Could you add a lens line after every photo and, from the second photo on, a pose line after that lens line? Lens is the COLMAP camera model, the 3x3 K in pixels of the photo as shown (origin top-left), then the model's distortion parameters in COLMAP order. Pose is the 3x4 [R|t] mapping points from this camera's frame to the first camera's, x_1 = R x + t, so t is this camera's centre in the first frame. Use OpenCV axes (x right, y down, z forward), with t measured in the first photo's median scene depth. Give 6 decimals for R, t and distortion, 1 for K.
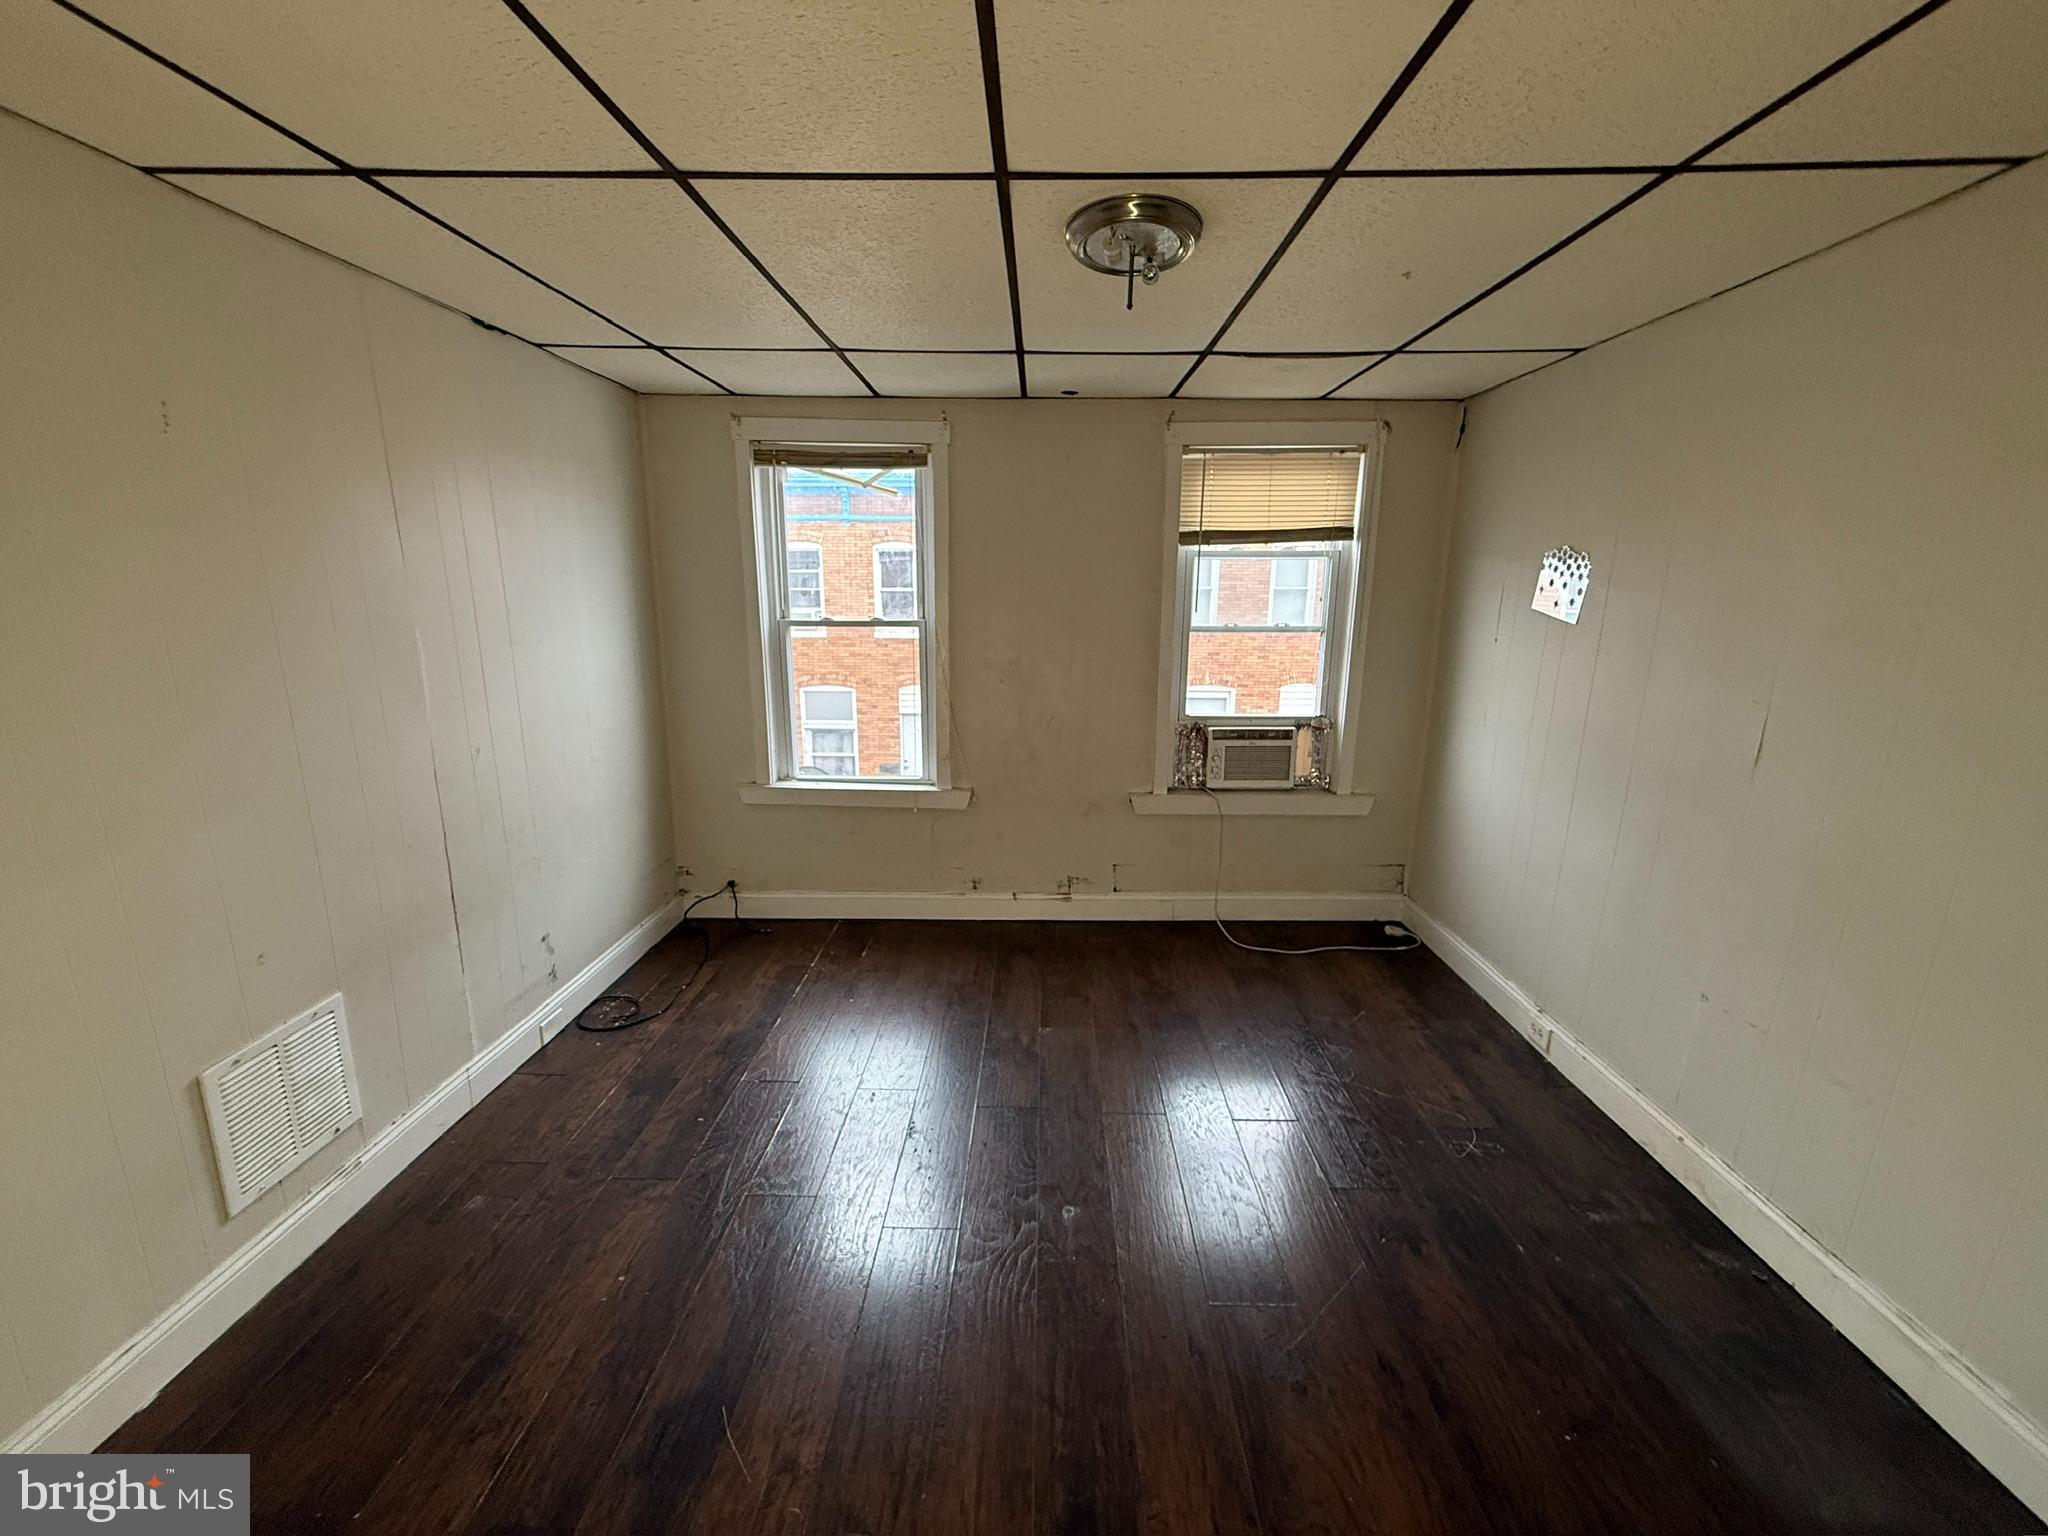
lens RADIAL K [[809.6, 0, 1016.2], [0, 809.6, 771.9], [0, 0, 1]] dist [0.000546, -0.000021]
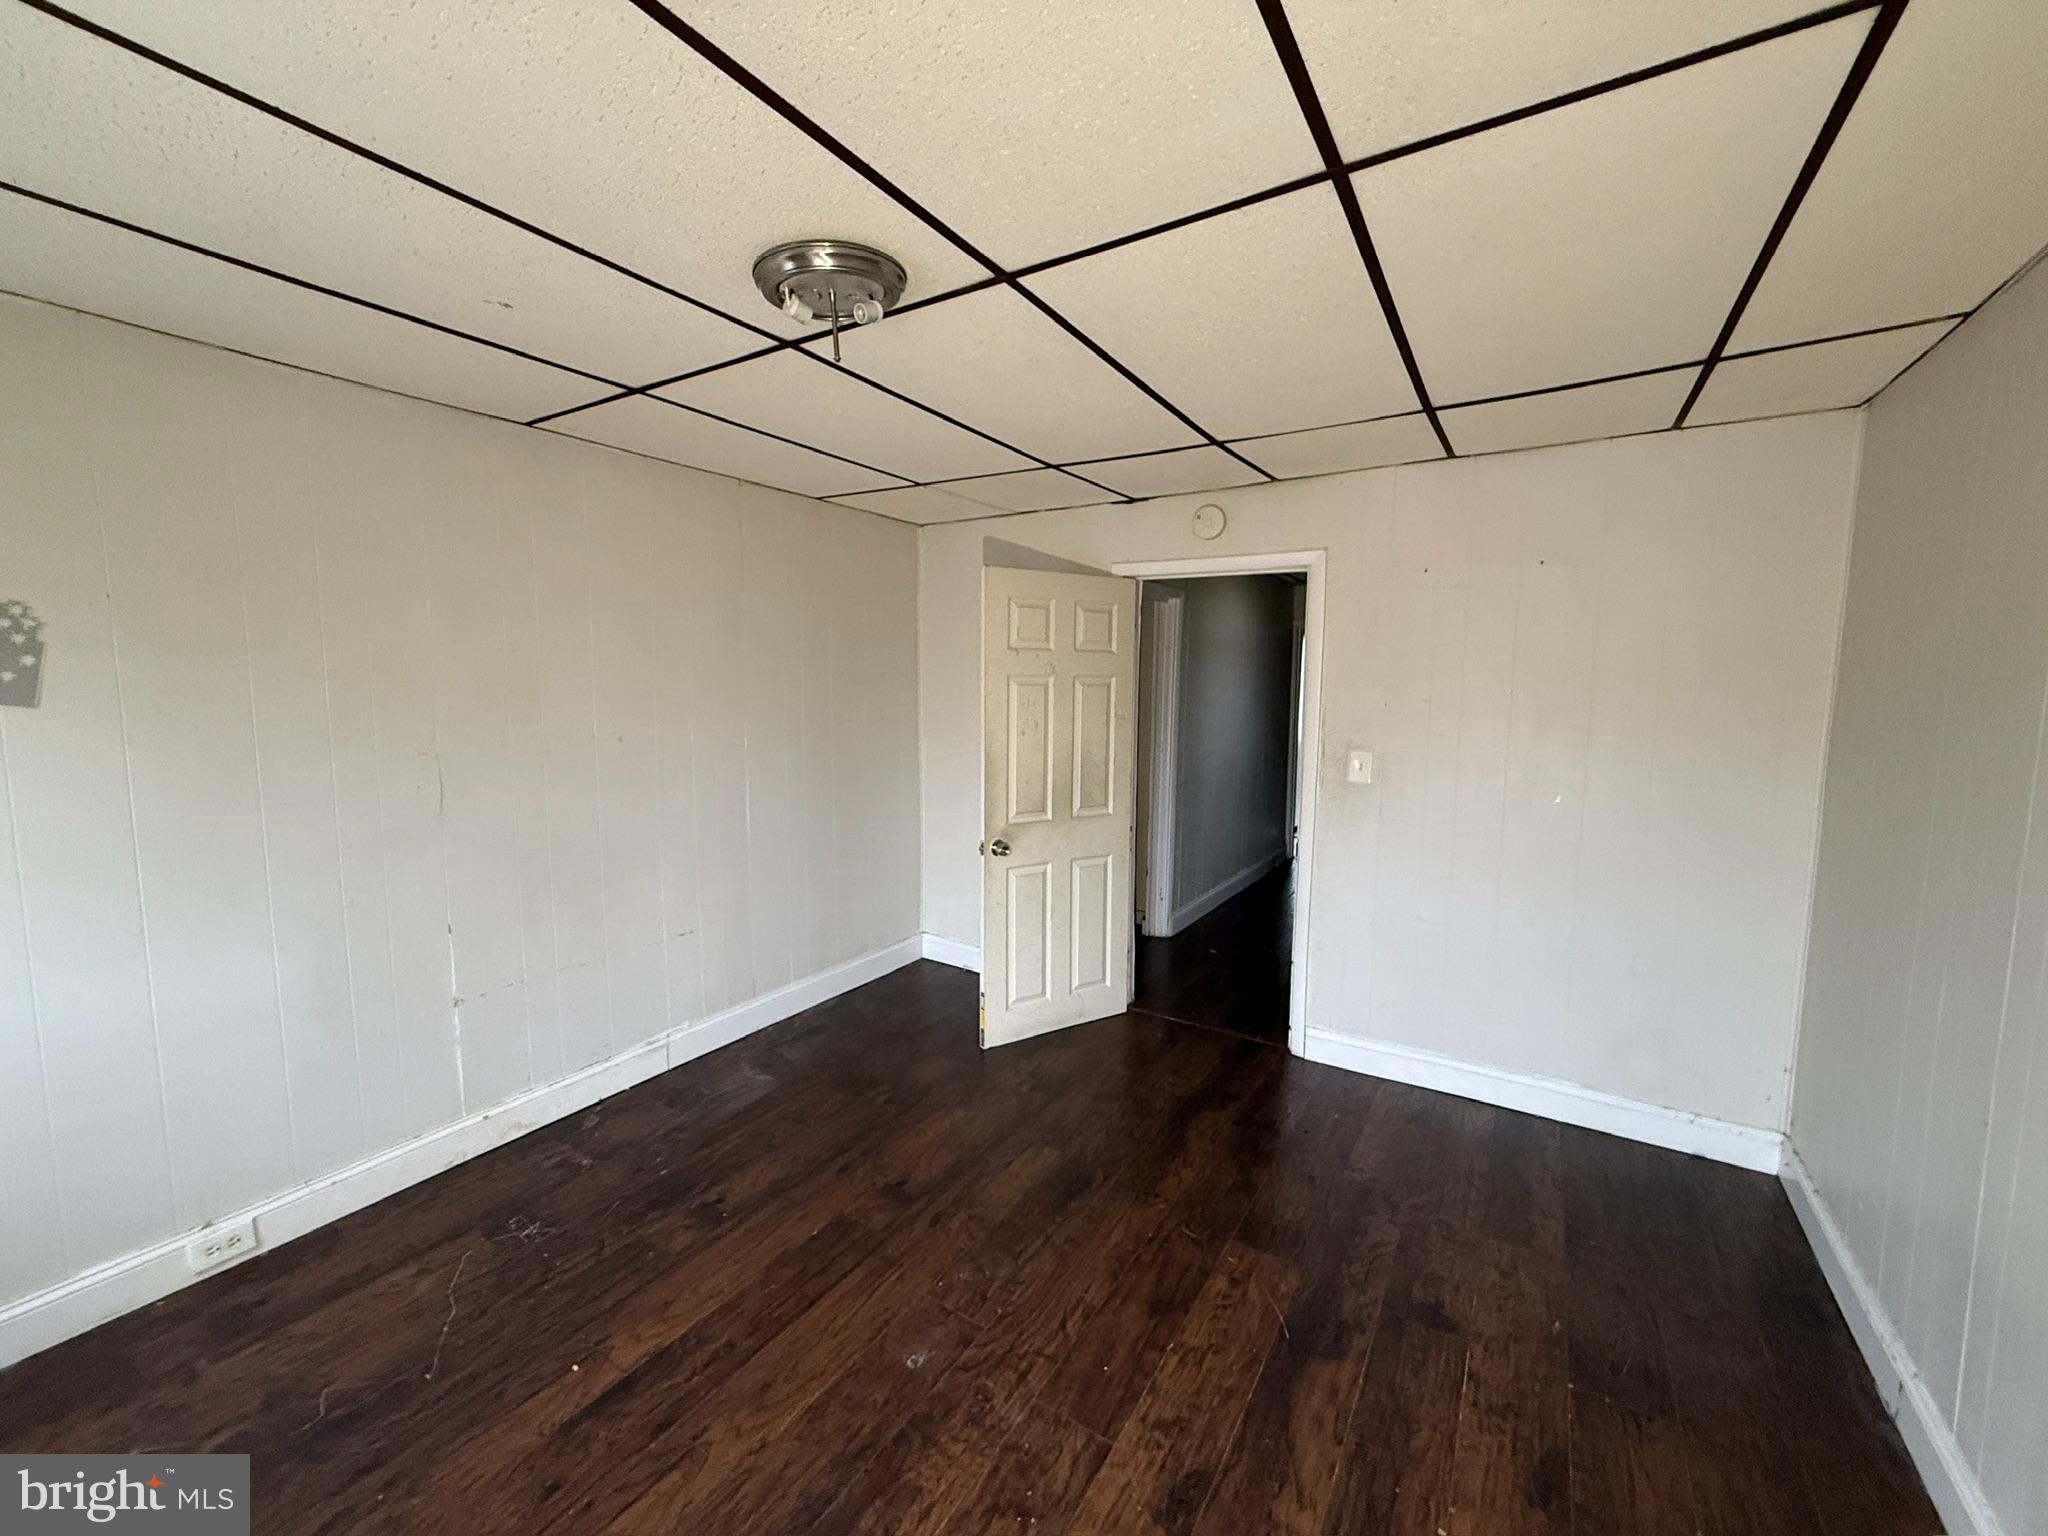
lens RADIAL K [[809.6, 0, 1016.2], [0, 809.6, 771.9], [0, 0, 1]] dist [0.000546, -0.000021]
pose [[-0.860392, -0.070021, 0.504800, -0.432005], [0.102447, 0.946533, 0.305907, -0.324321], [-0.499230, 0.314915, -0.807216, 1.466331]]
